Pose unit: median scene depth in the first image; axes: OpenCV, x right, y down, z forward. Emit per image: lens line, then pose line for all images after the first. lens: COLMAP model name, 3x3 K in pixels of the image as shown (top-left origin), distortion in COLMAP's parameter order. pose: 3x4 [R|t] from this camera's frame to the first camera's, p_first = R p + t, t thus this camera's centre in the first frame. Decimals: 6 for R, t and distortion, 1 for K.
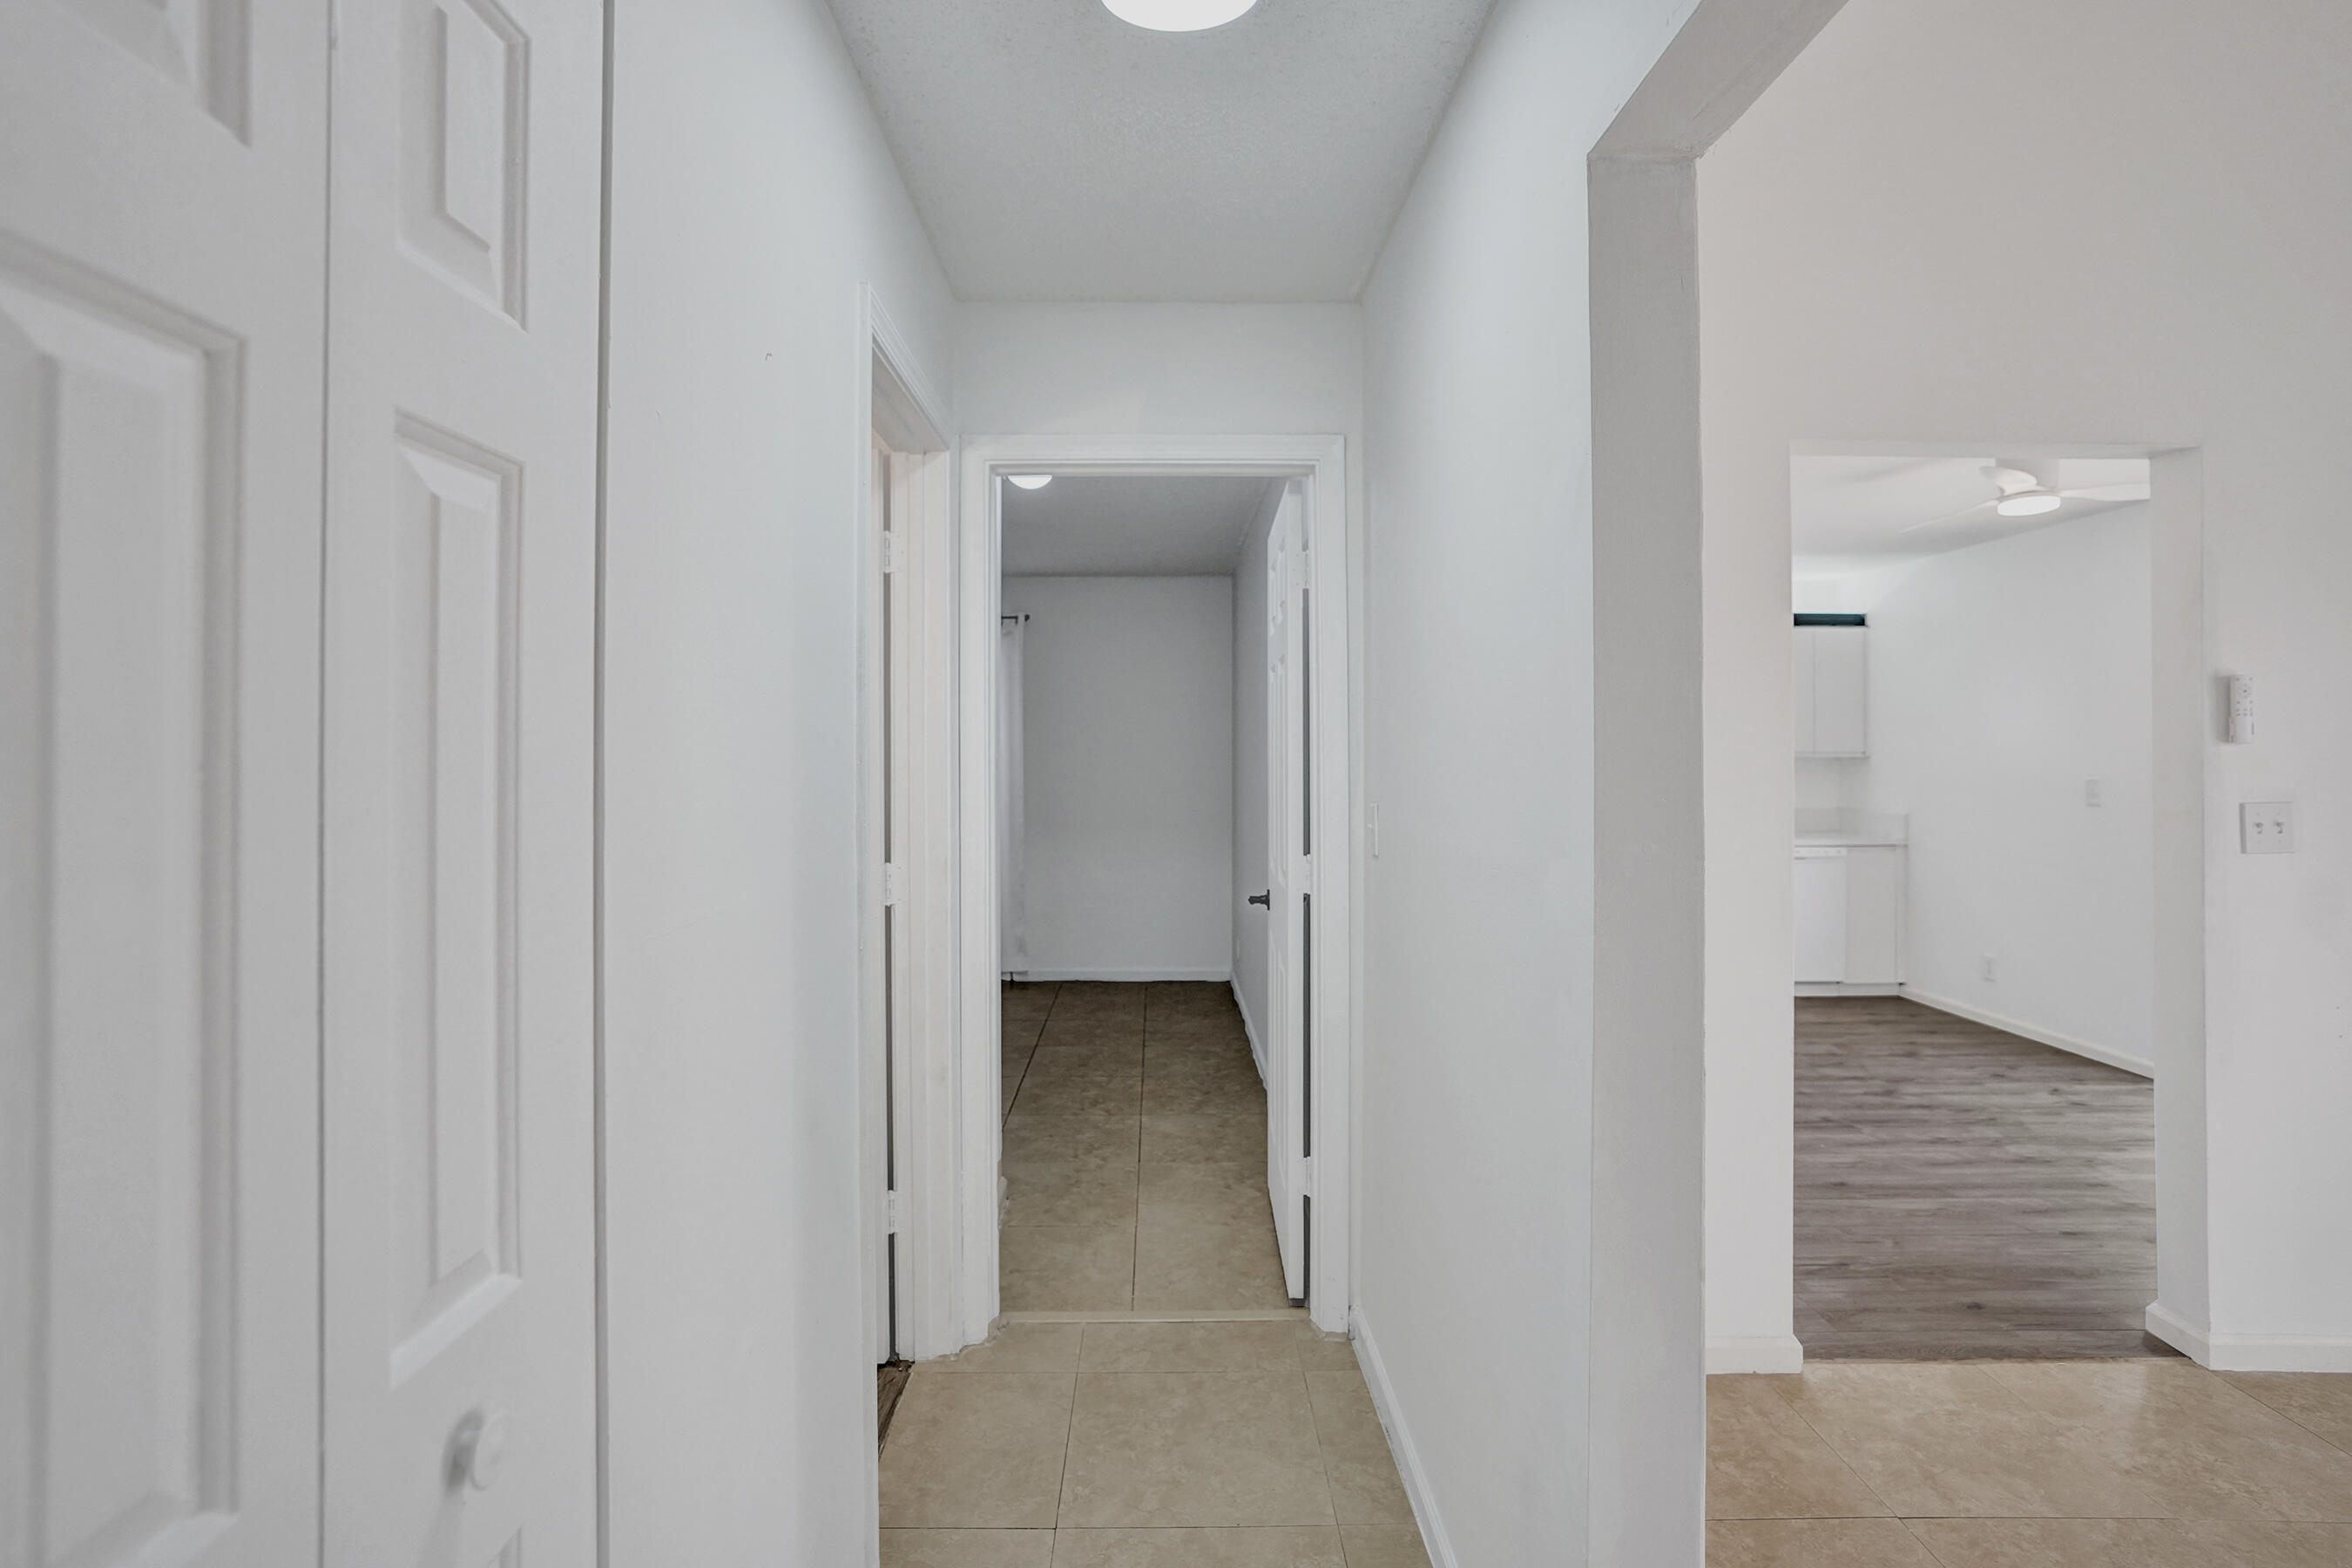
lens RADIAL K [[1142.8, 0, 1179.2], [0, 1142.8, 765.7], [0, 0, 1]] dist [0.000892, 0.000366]
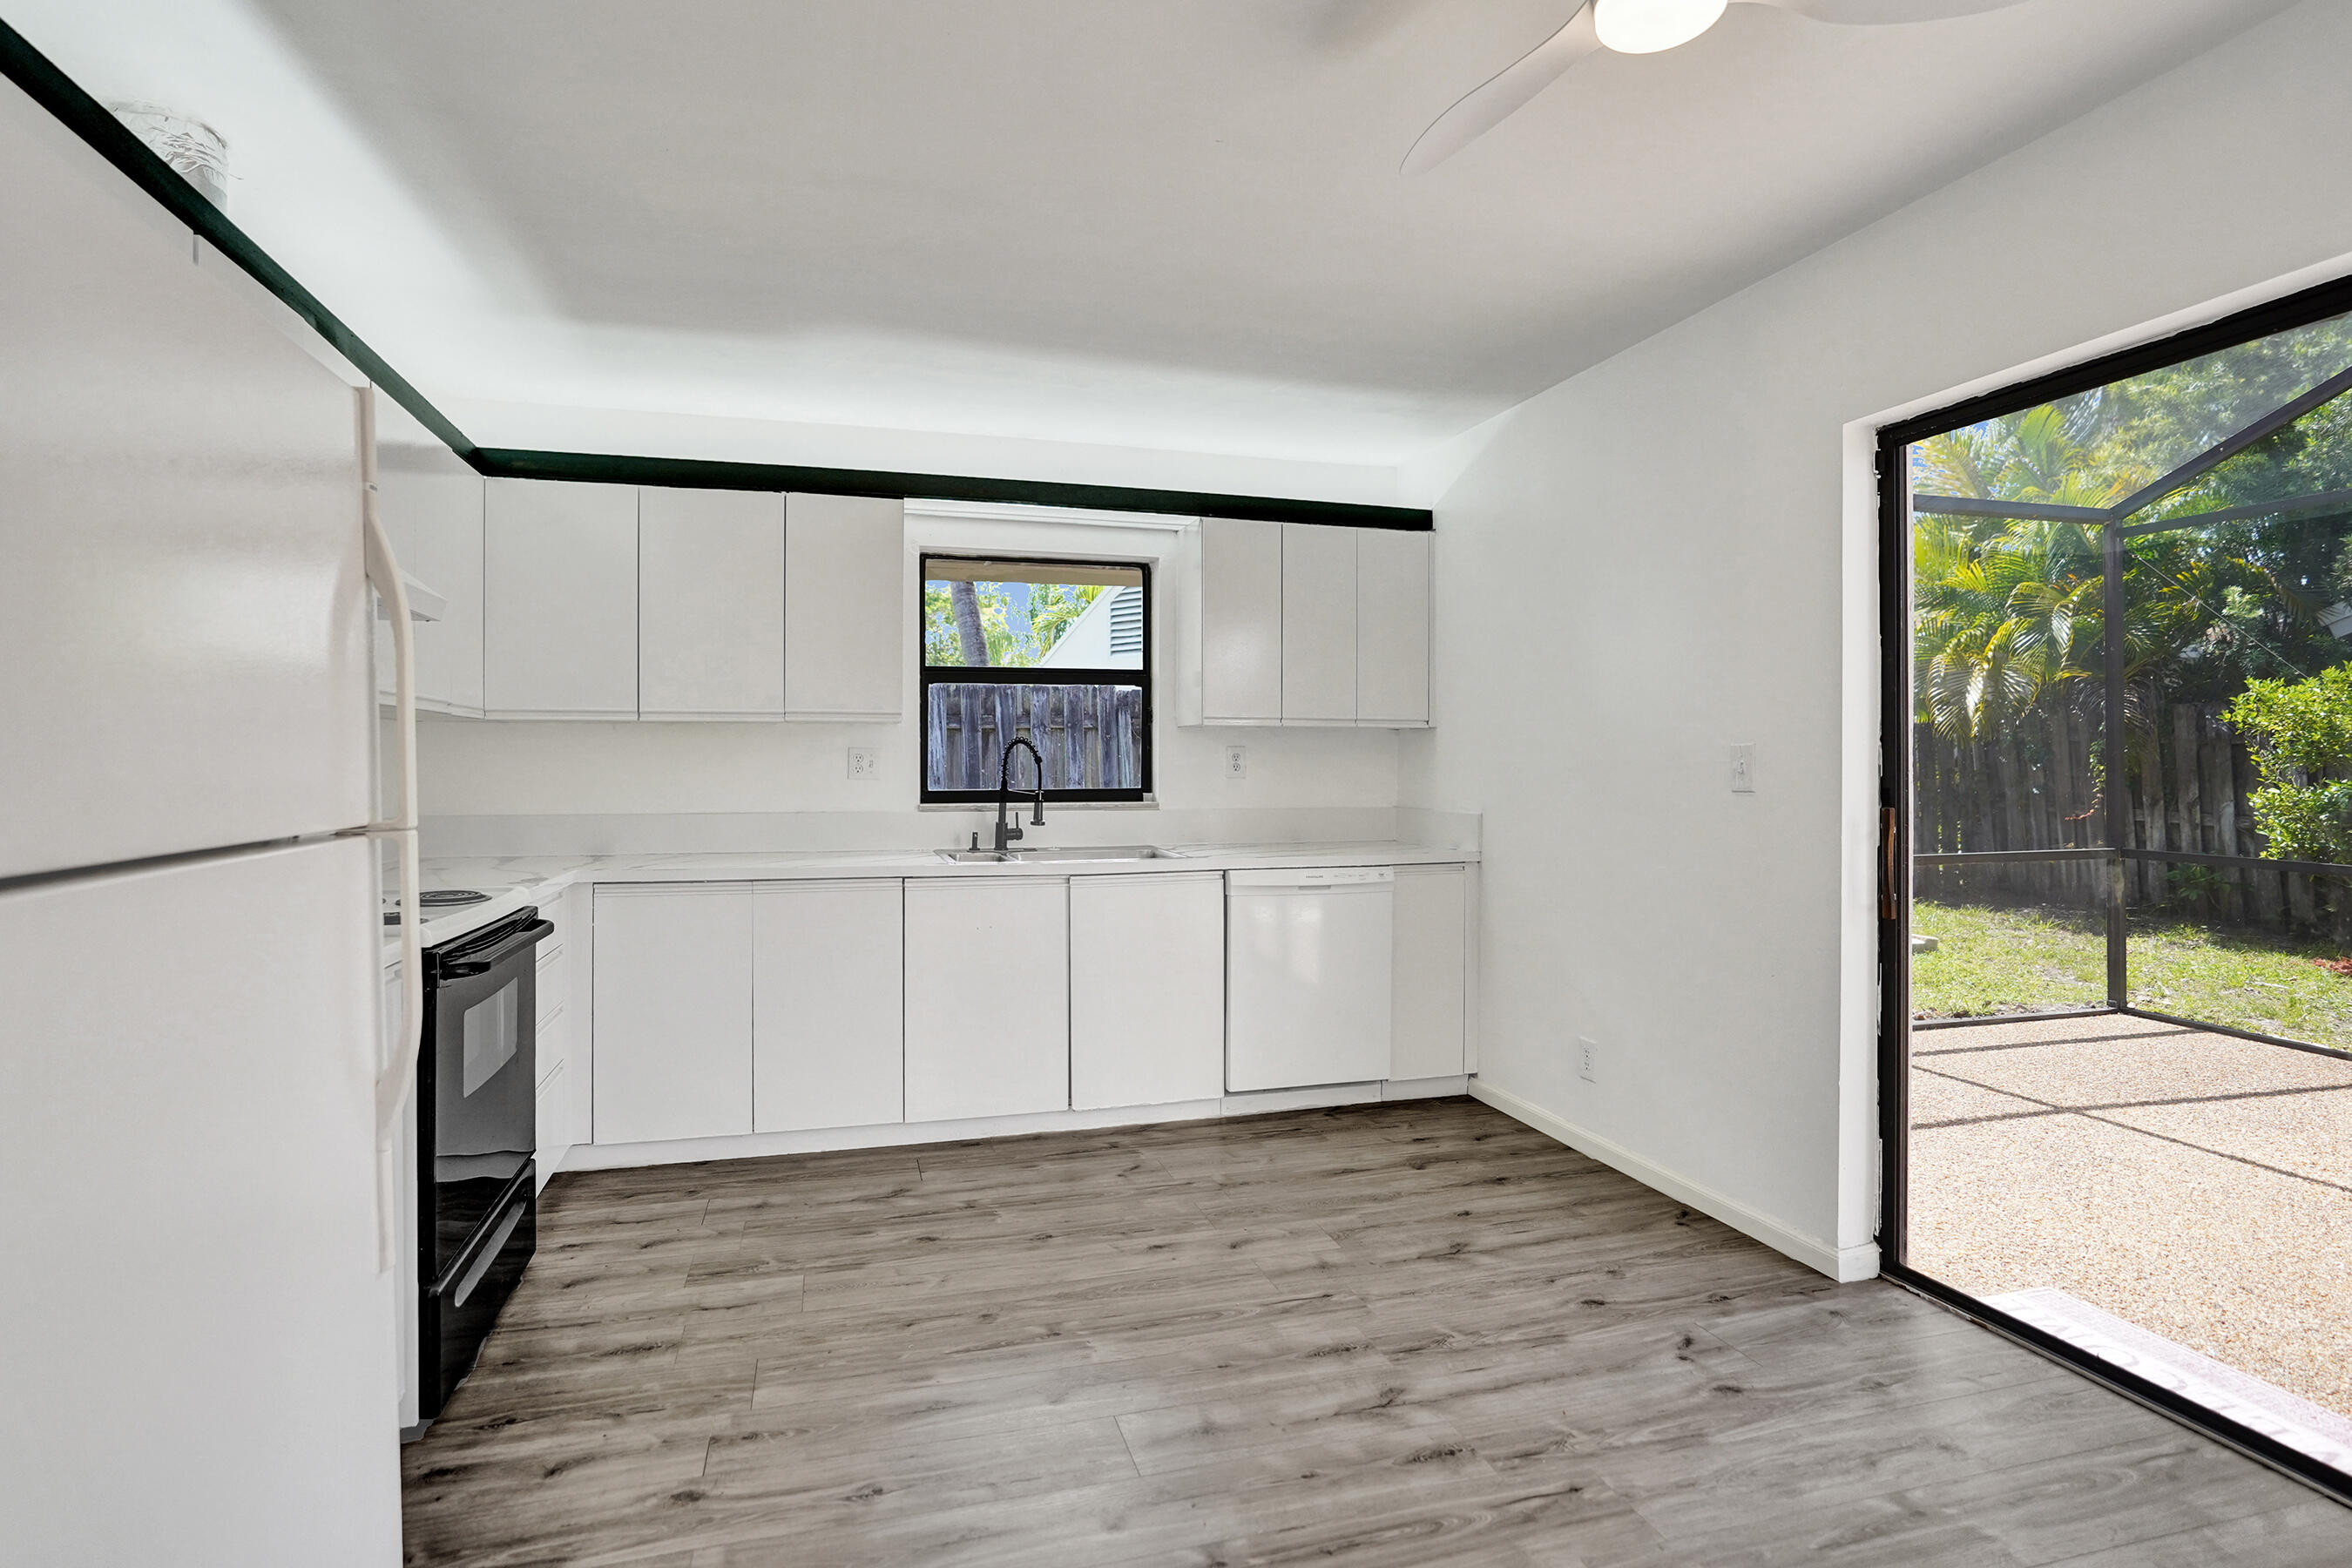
lens RADIAL K [[1176.3, 0, 1170.6], [0, 1176.3, 786.6], [0, 0, 1]] dist [0.001691, 0.000036]
pose [[0.966485, -0.001769, 0.256717, 0.303080], [-0.000633, 0.999957, 0.009273, 0.021384], [-0.256723, -0.009125, 0.966442, 0.411226]]
